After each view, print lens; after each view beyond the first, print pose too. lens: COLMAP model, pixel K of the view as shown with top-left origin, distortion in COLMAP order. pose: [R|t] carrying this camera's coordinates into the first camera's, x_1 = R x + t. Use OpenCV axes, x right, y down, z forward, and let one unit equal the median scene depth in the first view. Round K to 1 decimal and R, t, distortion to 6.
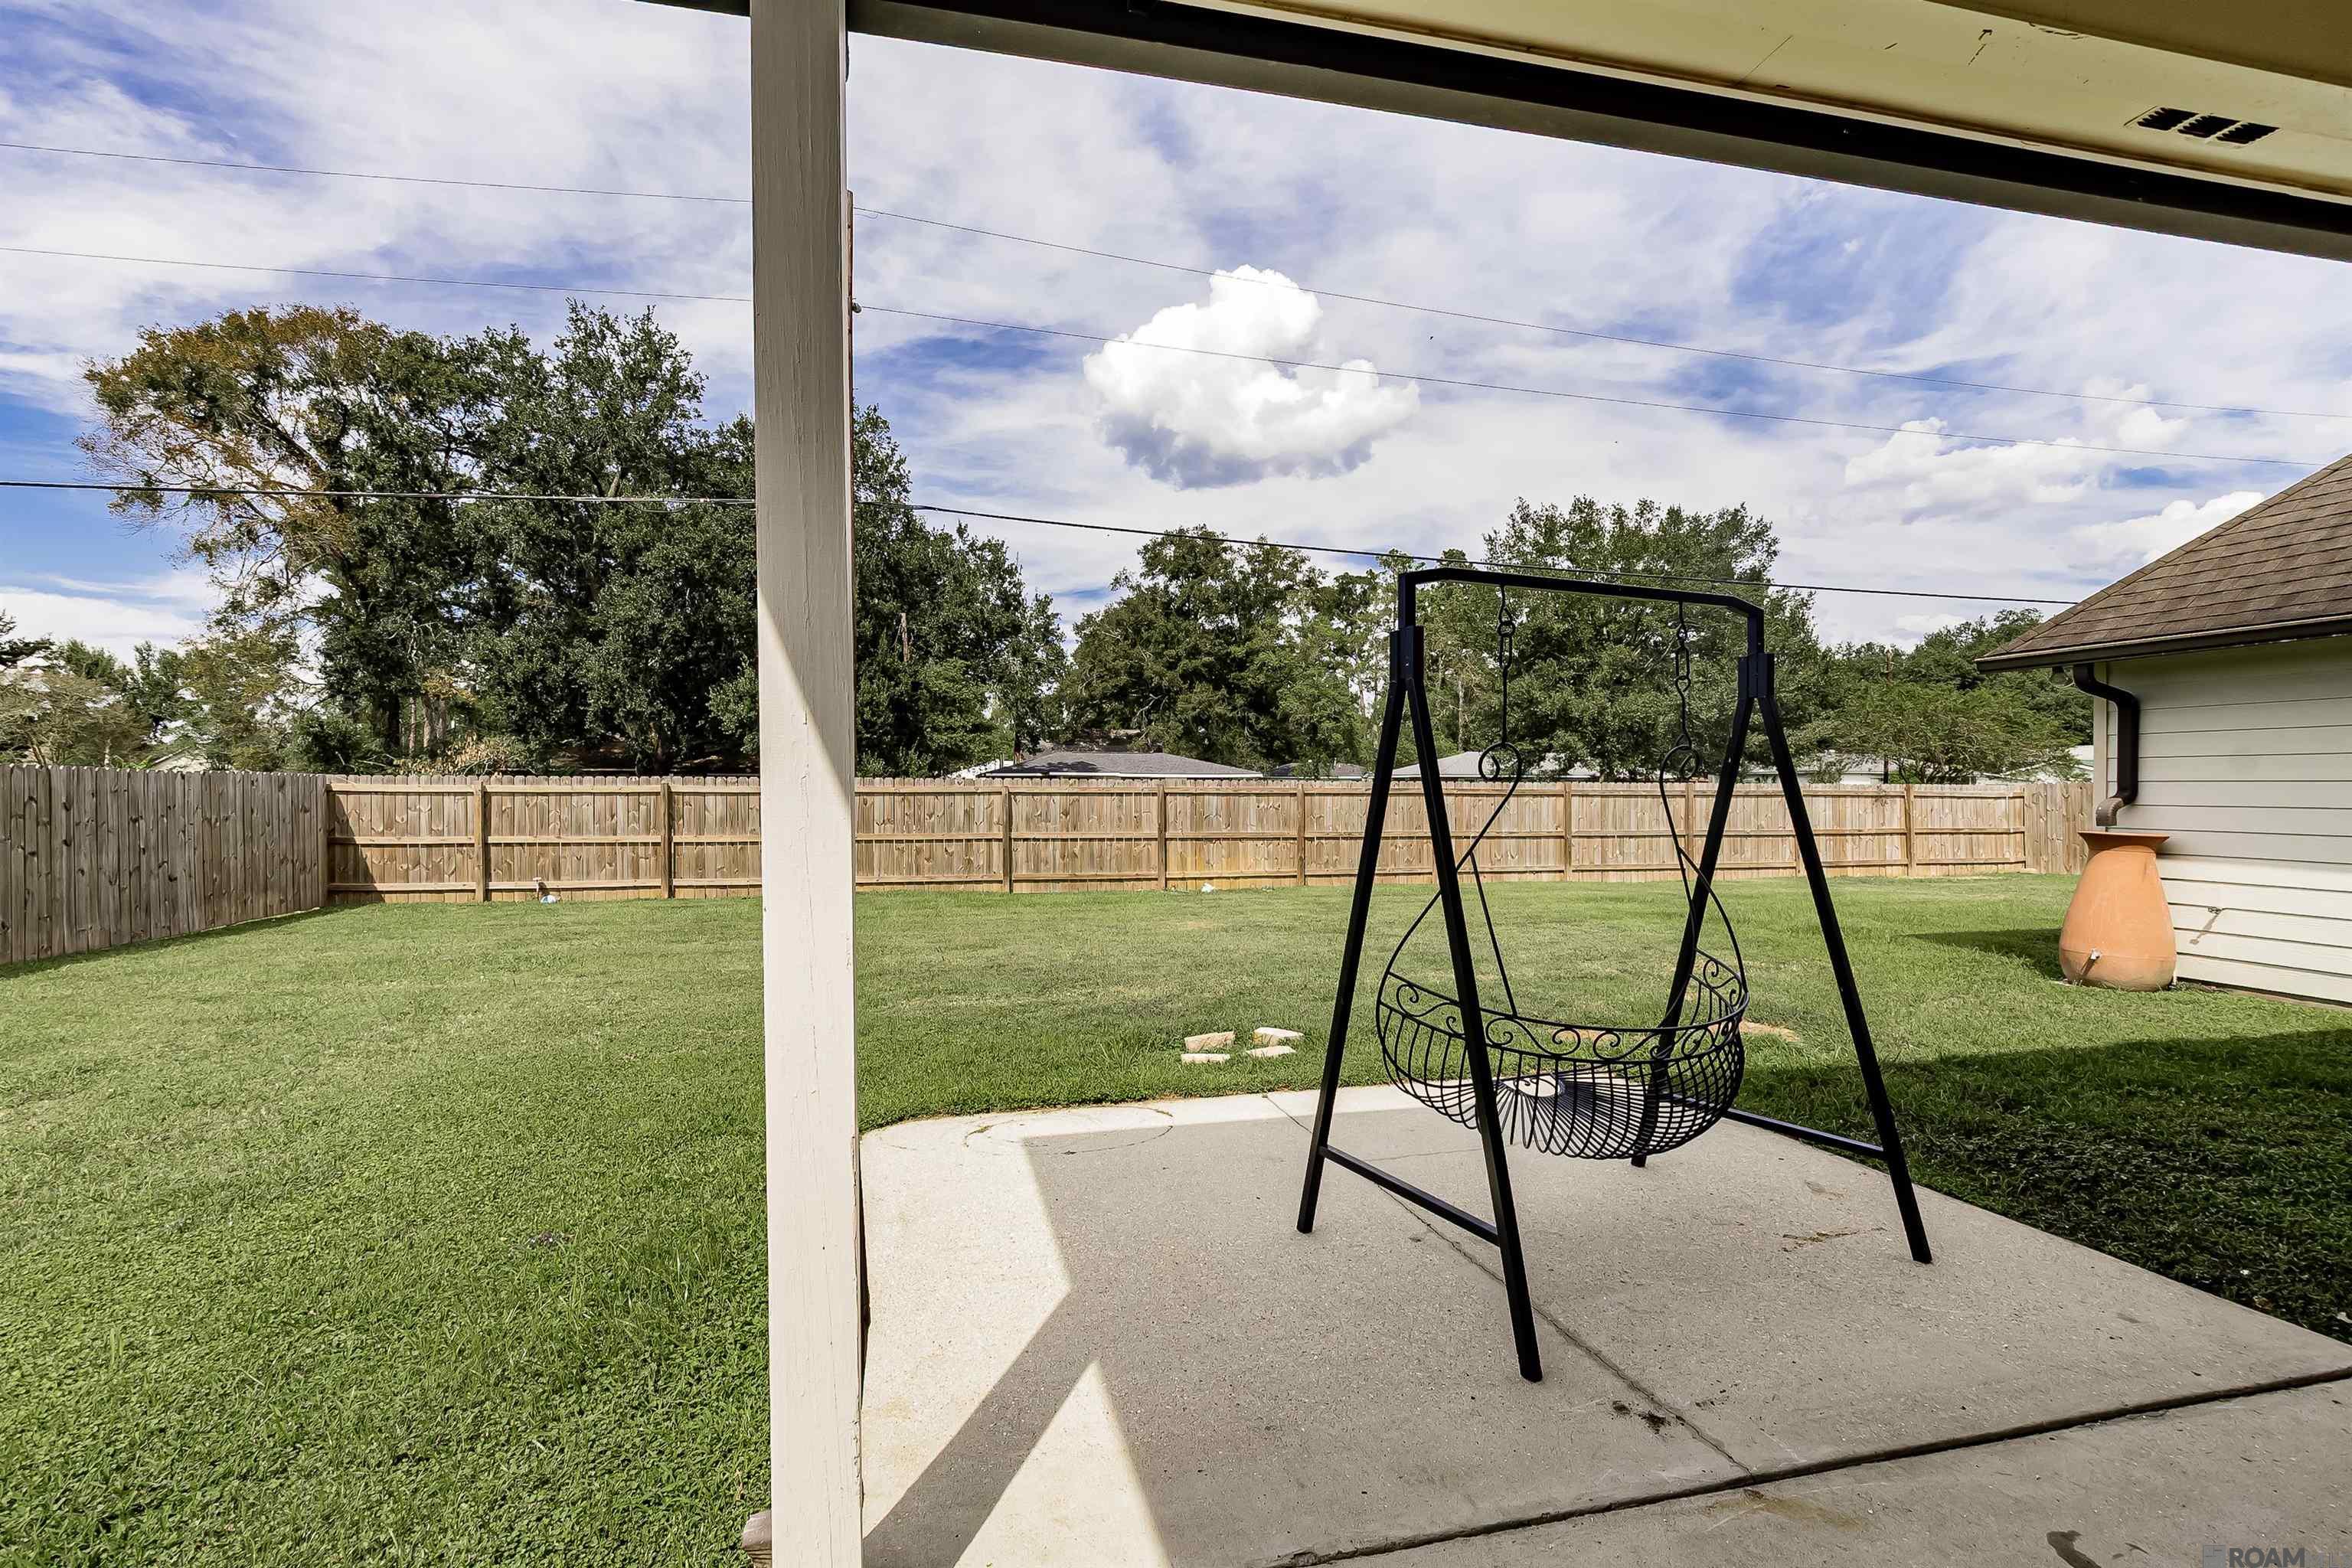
lens RADIAL K [[1049.2, 0, 1174.8], [0, 1049.2, 792.5], [0, 0, 1]] dist [-0.004034, -0.000544]
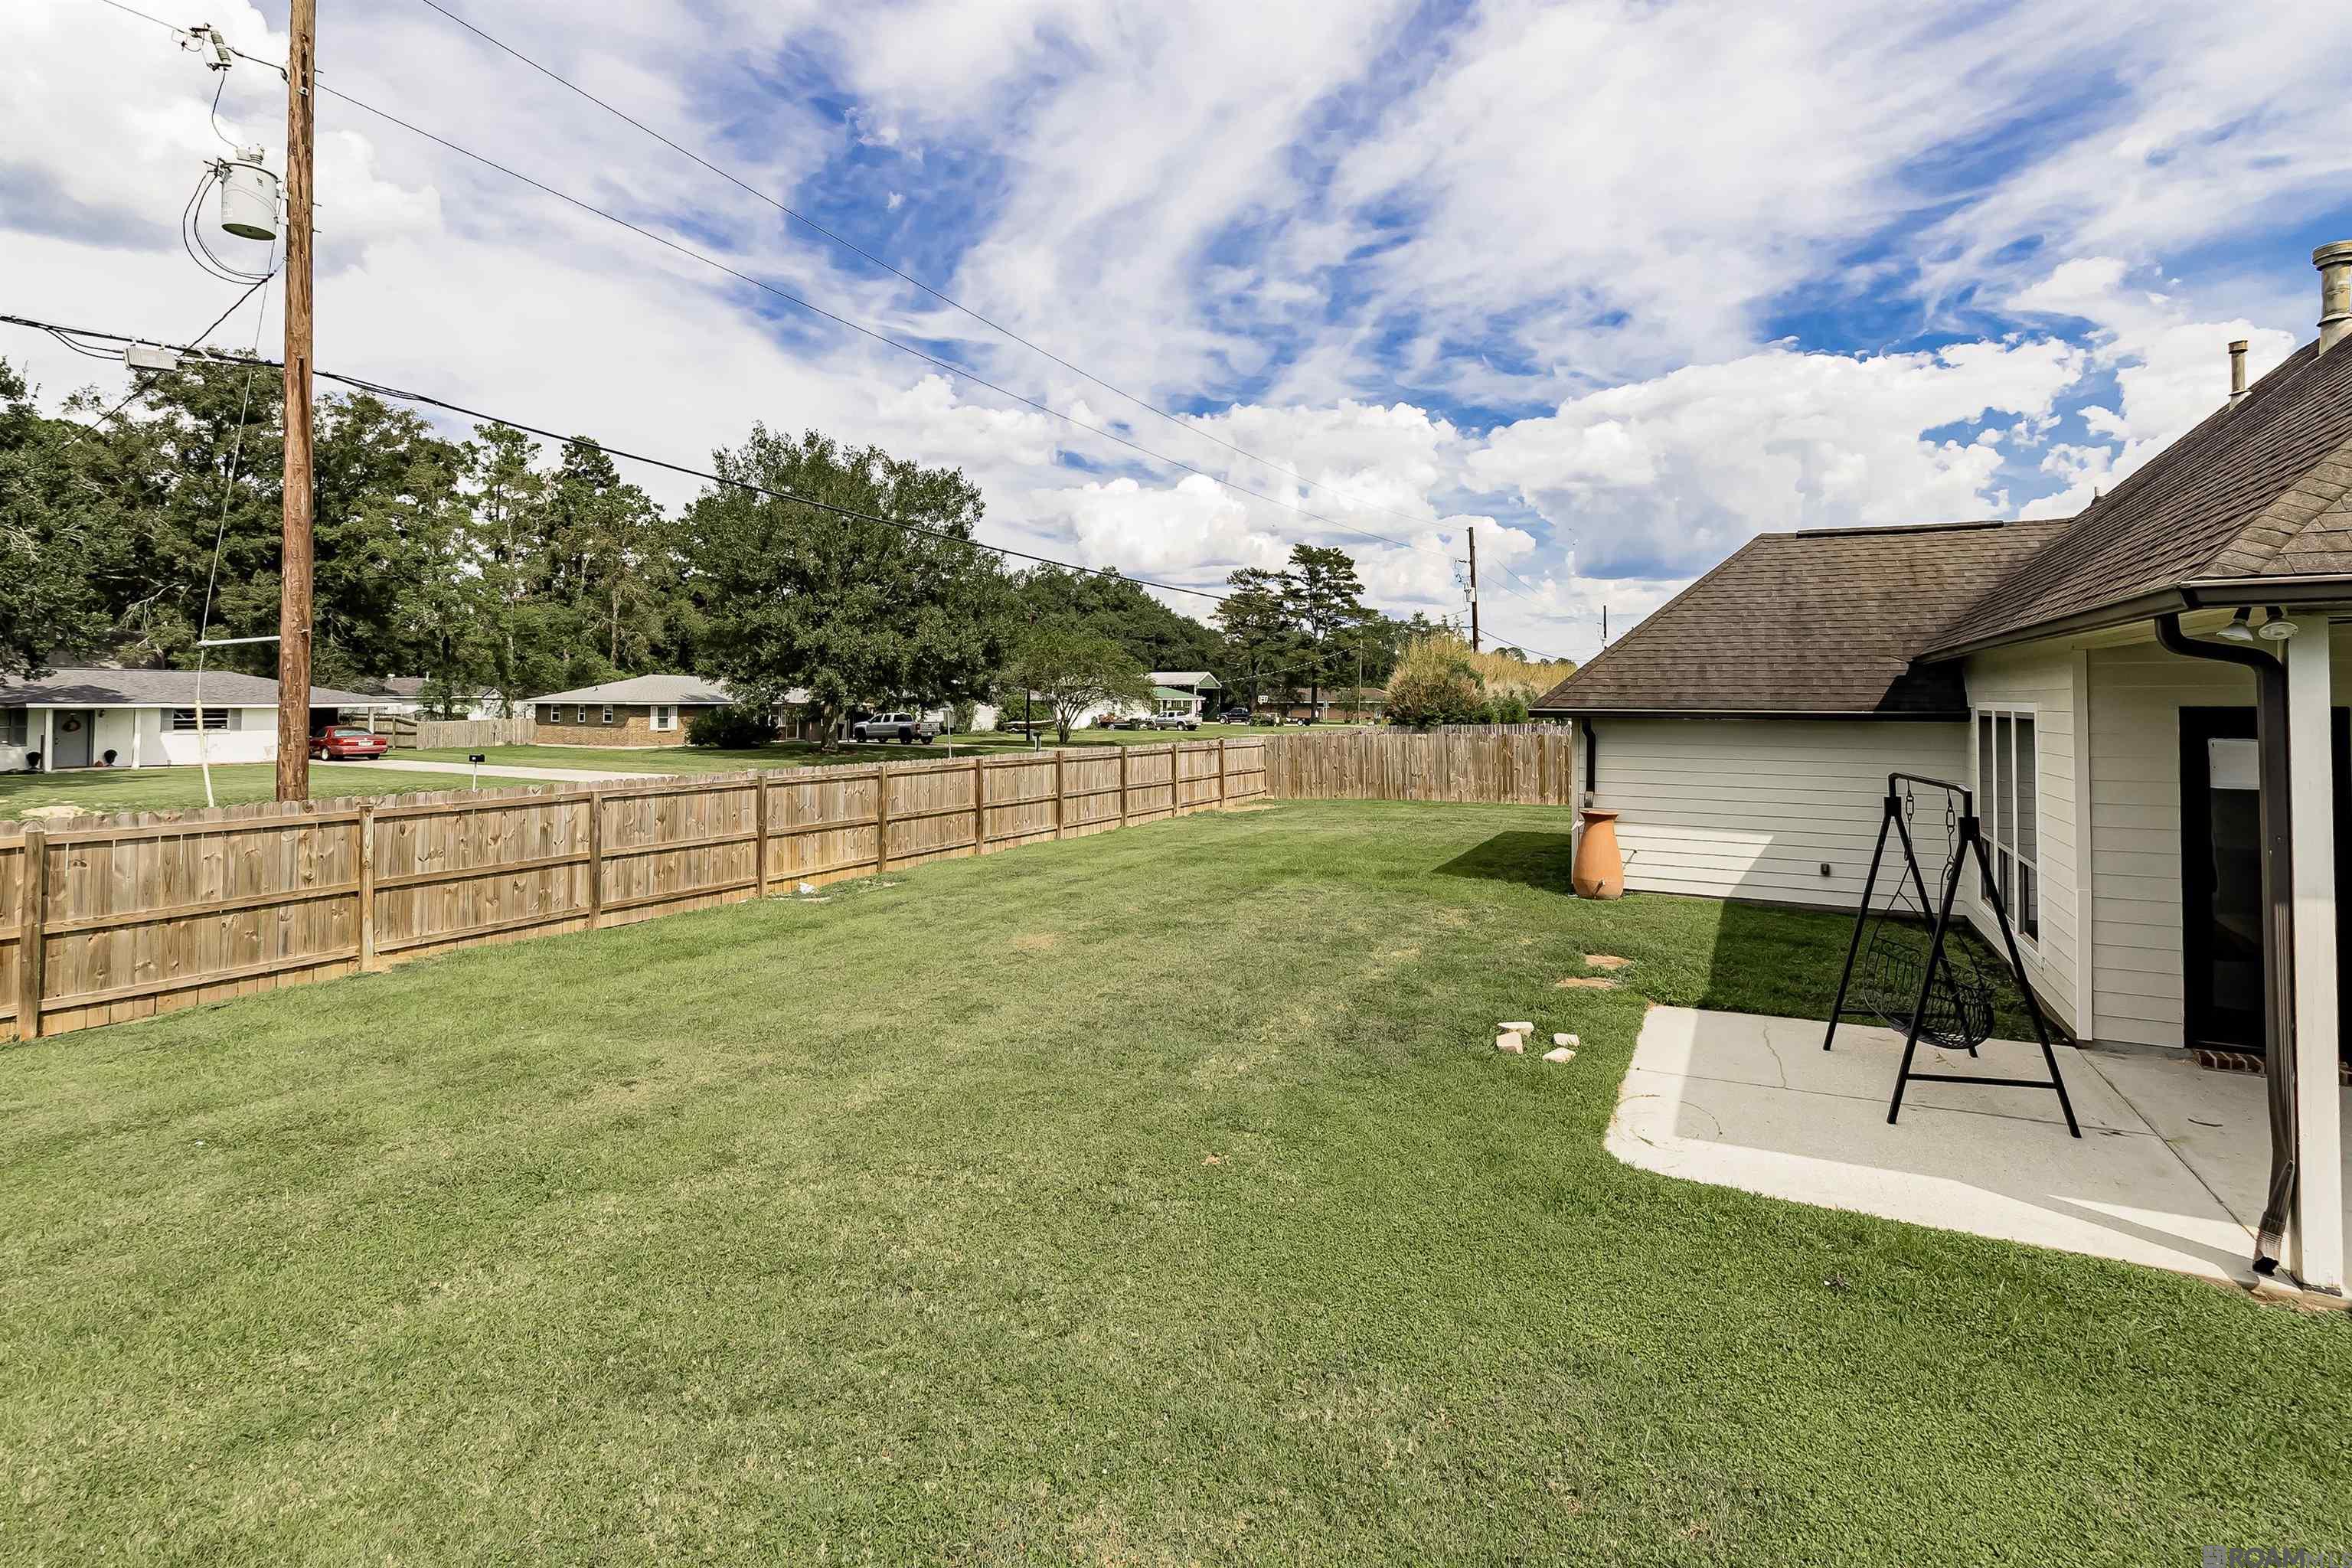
lens RADIAL K [[1085.6, 0, 1181.0], [0, 1085.6, 618.9], [0, 0, 1]] dist [-0.003744, -0.000181]
pose [[0.661279, 0.056402, 0.748017, -0.457368], [-0.001899, 0.997292, -0.073519, -0.070460], [-0.750138, 0.047196, 0.659595, 0.128703]]
